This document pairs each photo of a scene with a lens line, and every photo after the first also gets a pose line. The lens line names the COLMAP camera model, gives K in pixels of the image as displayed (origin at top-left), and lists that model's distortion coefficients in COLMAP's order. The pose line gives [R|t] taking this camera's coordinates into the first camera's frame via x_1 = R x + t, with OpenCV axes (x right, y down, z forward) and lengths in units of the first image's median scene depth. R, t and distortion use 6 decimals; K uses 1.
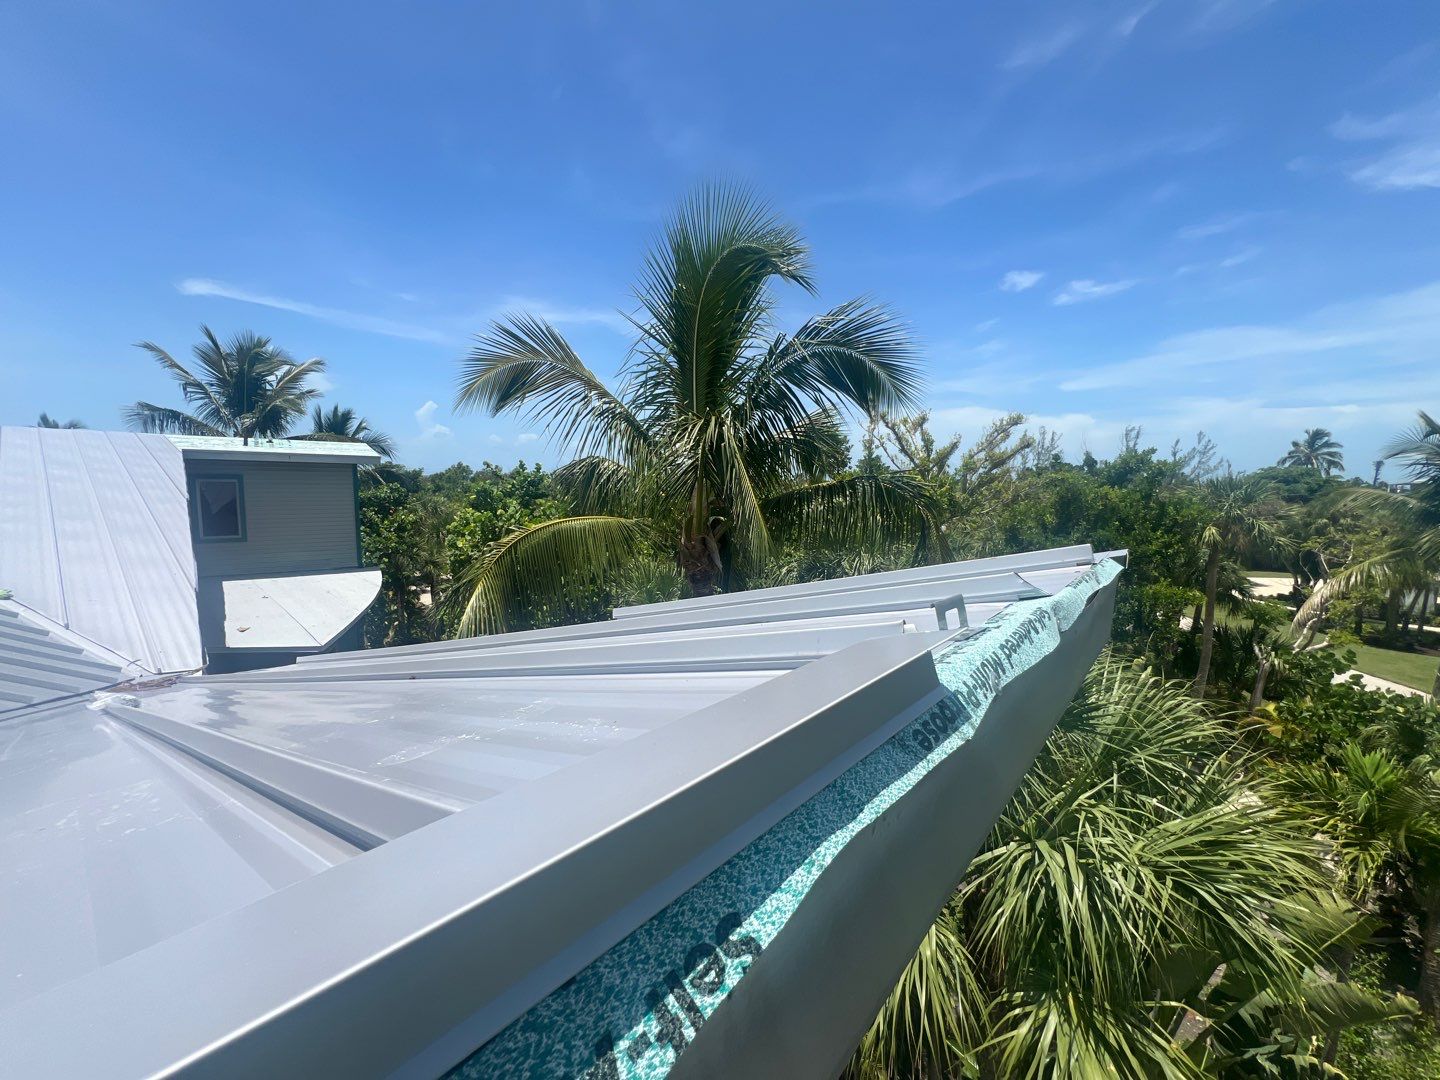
lens RADIAL K [[578.4, 0, 720.4], [0, 578.4, 538.9], [0, 0, 1]] dist [-0.000034, 0.001424]
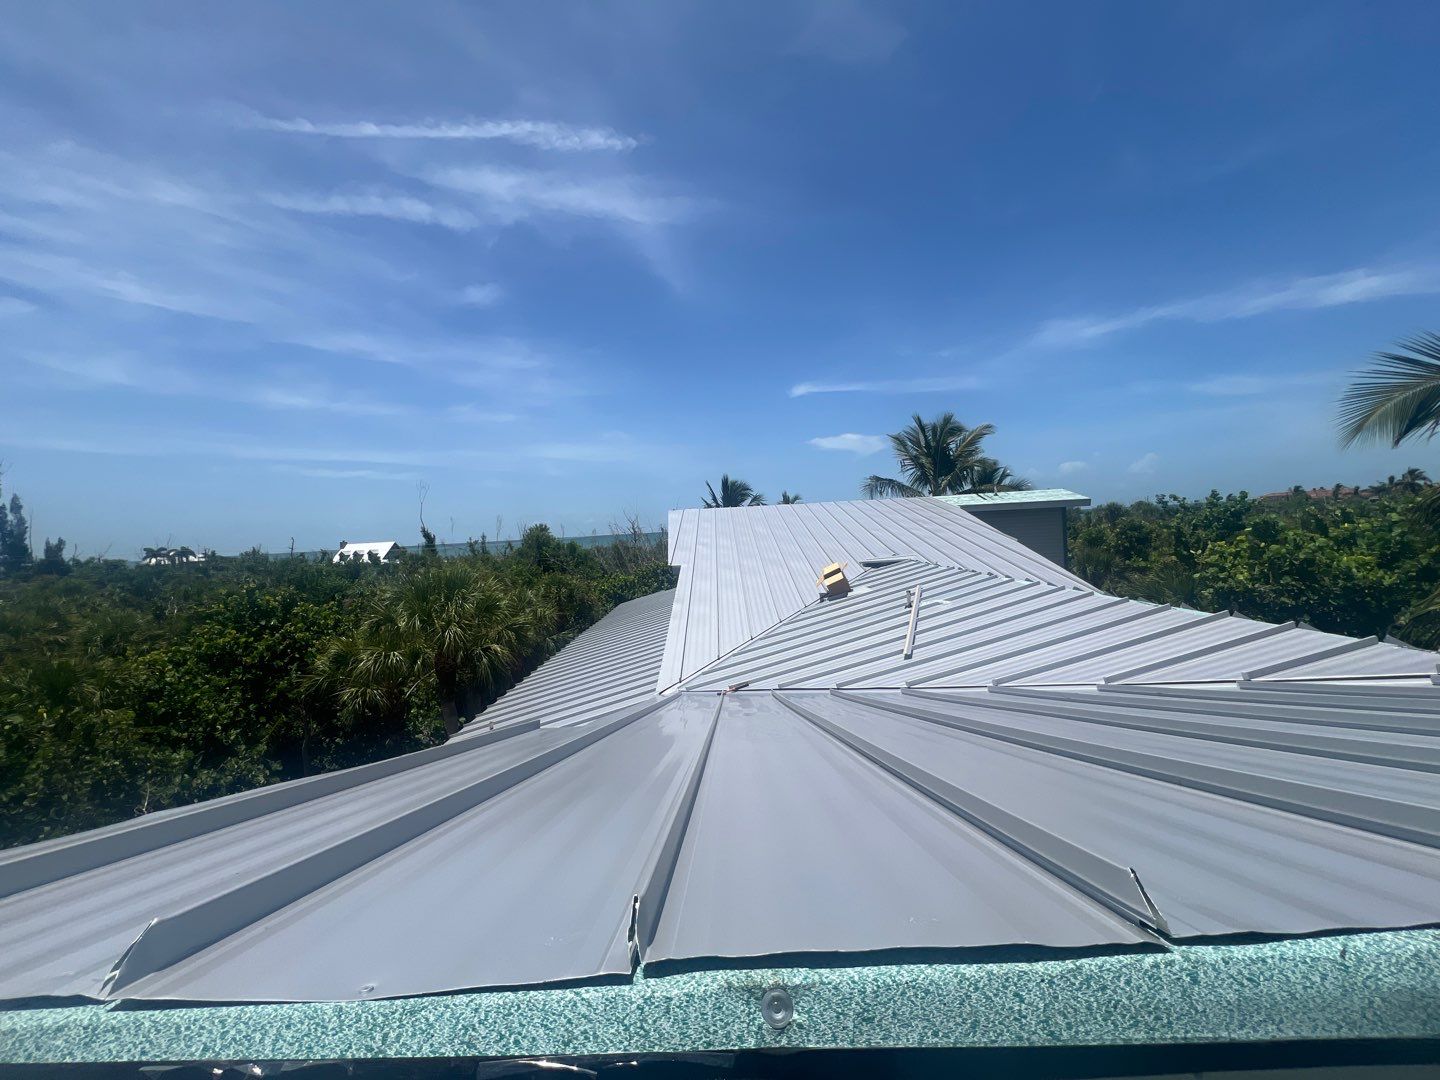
lens RADIAL K [[578.4, 0, 719.6], [0, 578.4, 541.8], [0, 0, 1]] dist [-0.000034, 0.001424]
pose [[0.646785, -0.033242, -0.761947, -0.182342], [-0.013786, 0.998377, -0.055259, 0.011606], [0.762547, 0.046245, 0.645277, -0.241969]]
